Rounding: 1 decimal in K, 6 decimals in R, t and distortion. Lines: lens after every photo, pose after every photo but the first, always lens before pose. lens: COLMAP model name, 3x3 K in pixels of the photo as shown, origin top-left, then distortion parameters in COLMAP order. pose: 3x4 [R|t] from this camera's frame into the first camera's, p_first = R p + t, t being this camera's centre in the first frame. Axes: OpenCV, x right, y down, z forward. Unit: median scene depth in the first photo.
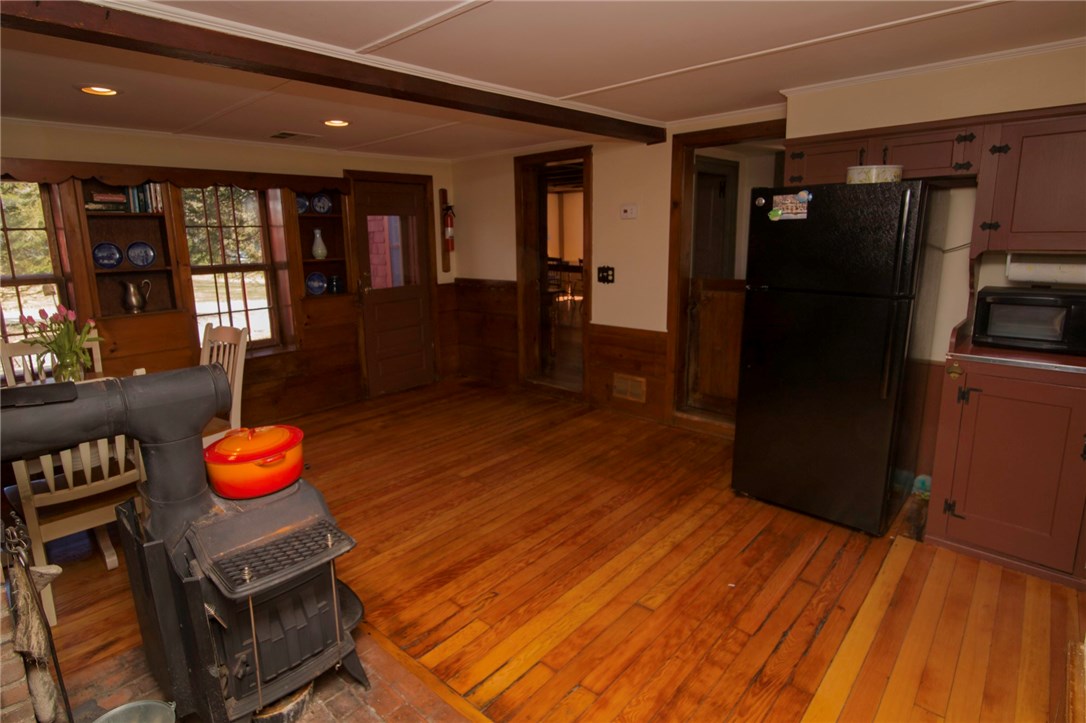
lens RADIAL K [[573.2, 0, 539.8], [0, 573.2, 352.4], [0, 0, 1]] dist [-0.018572, -0.000851]
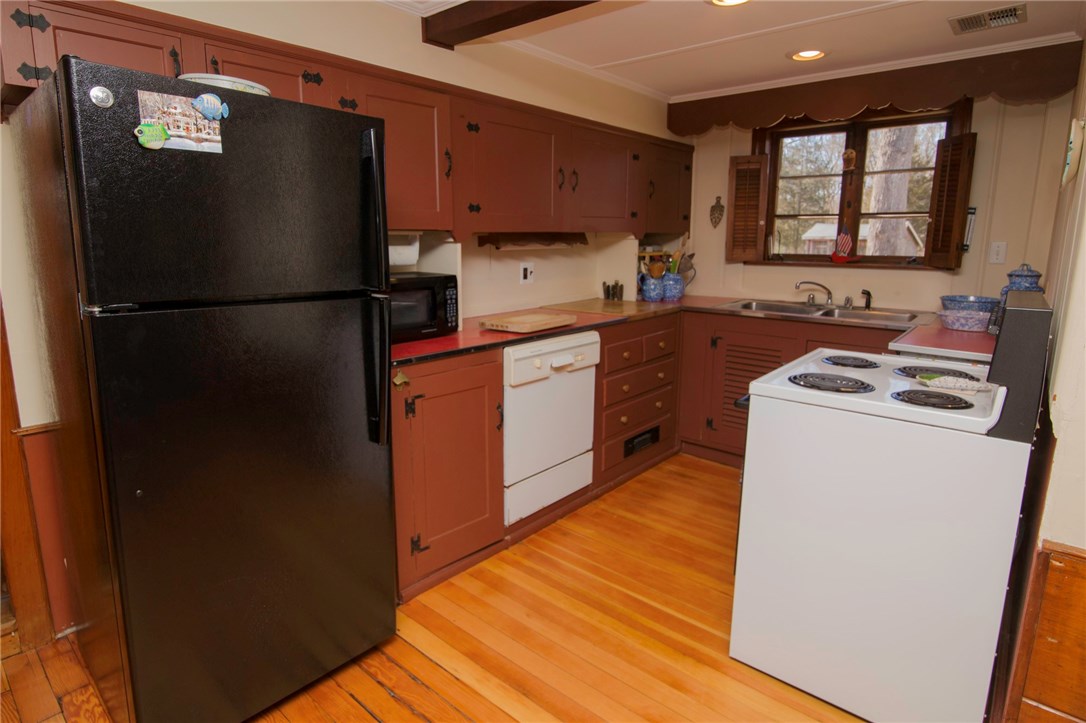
lens RADIAL K [[573.2, 0, 538.1], [0, 573.2, 345.8], [0, 0, 1]] dist [-0.018572, -0.000851]
pose [[0.002082, -0.165833, 0.986152, -0.031937], [0.202355, 0.965822, 0.161987, -0.084417], [-0.979310, 0.199215, 0.035568, 0.631632]]
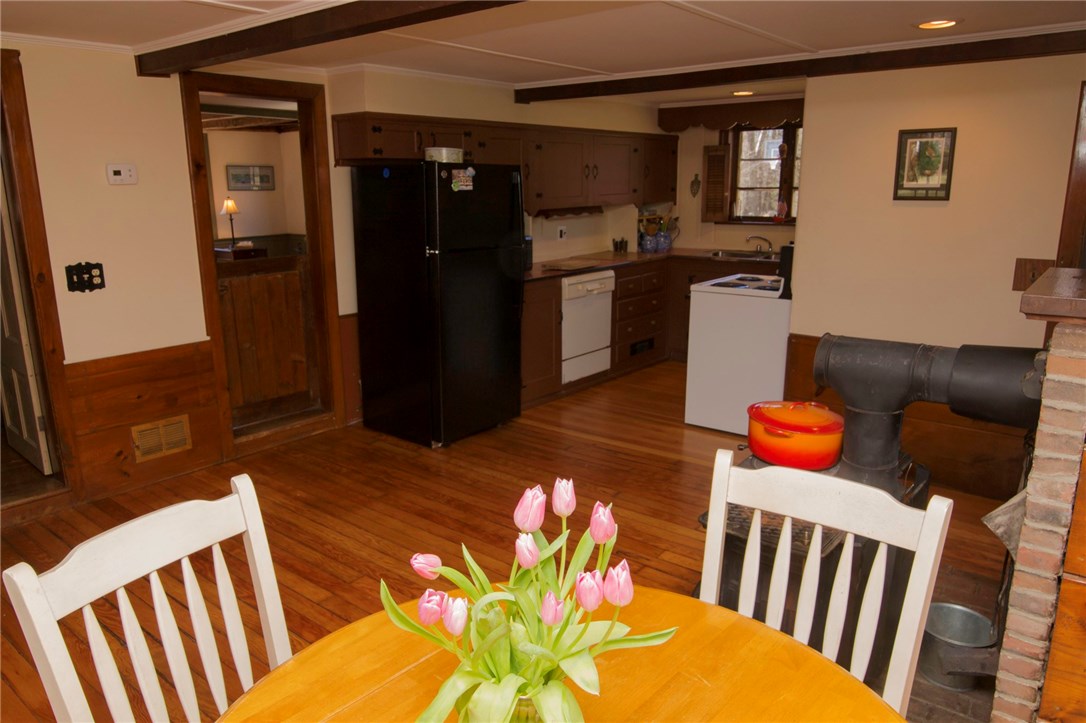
lens RADIAL K [[686.7, 0, 541.4], [0, 686.7, 352.7], [0, 0, 1]] dist [-0.002682, 0.001114]
pose [[-0.030992, -0.217074, 0.975663, -0.883305], [0.215903, 0.951633, 0.218586, -0.161718], [-0.975923, 0.217423, 0.017374, 0.761711]]
